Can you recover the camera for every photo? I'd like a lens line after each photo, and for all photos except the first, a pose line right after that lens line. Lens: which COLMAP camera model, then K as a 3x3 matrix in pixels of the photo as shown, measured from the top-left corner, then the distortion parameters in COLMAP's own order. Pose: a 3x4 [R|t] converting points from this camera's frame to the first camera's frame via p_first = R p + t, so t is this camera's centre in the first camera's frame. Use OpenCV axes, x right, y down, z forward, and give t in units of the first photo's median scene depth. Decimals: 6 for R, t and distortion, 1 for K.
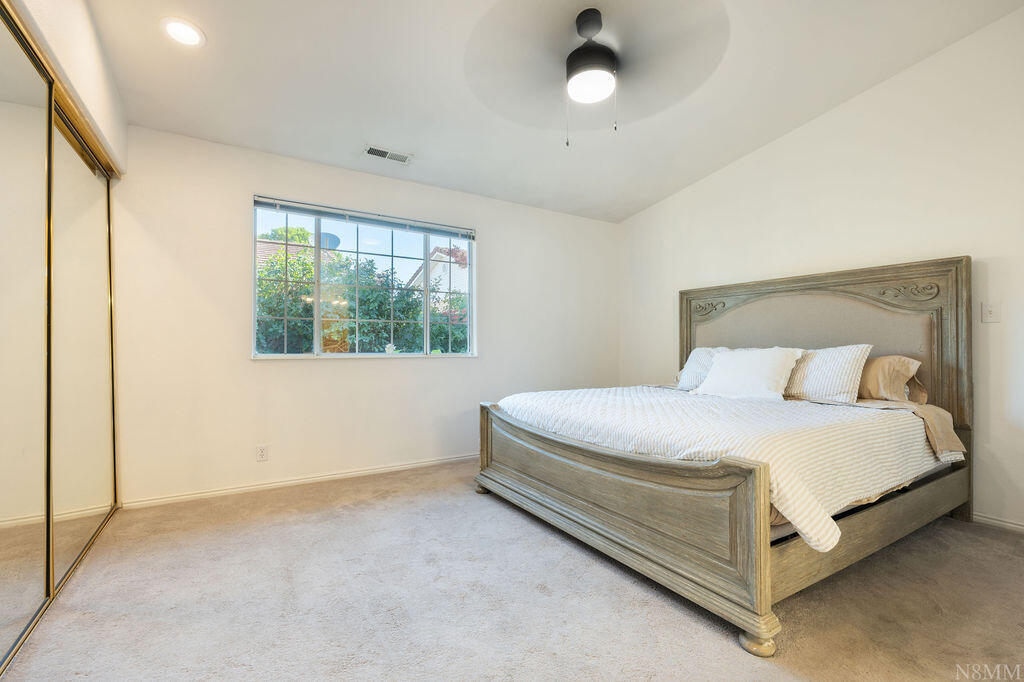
lens RADIAL K [[463.5, 0, 512.0], [0, 463.5, 341.0], [0, 0, 1]] dist [0.000276, -0.000079]
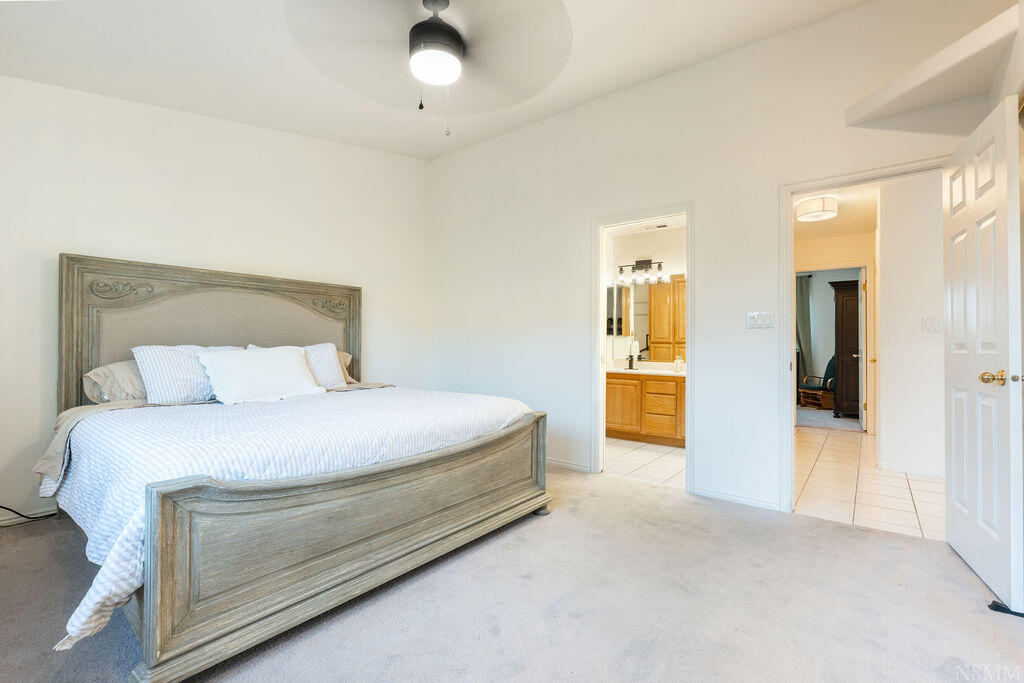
lens RADIAL K [[463.5, 0, 512.0], [0, 463.5, 341.5], [0, 0, 1]] dist [0.000276, -0.000079]
pose [[-0.354449, 0.001271, 0.935074, -0.692331], [-0.020144, 0.999757, -0.008995, 0.004717], [-0.934858, -0.022024, -0.354337, 1.079444]]
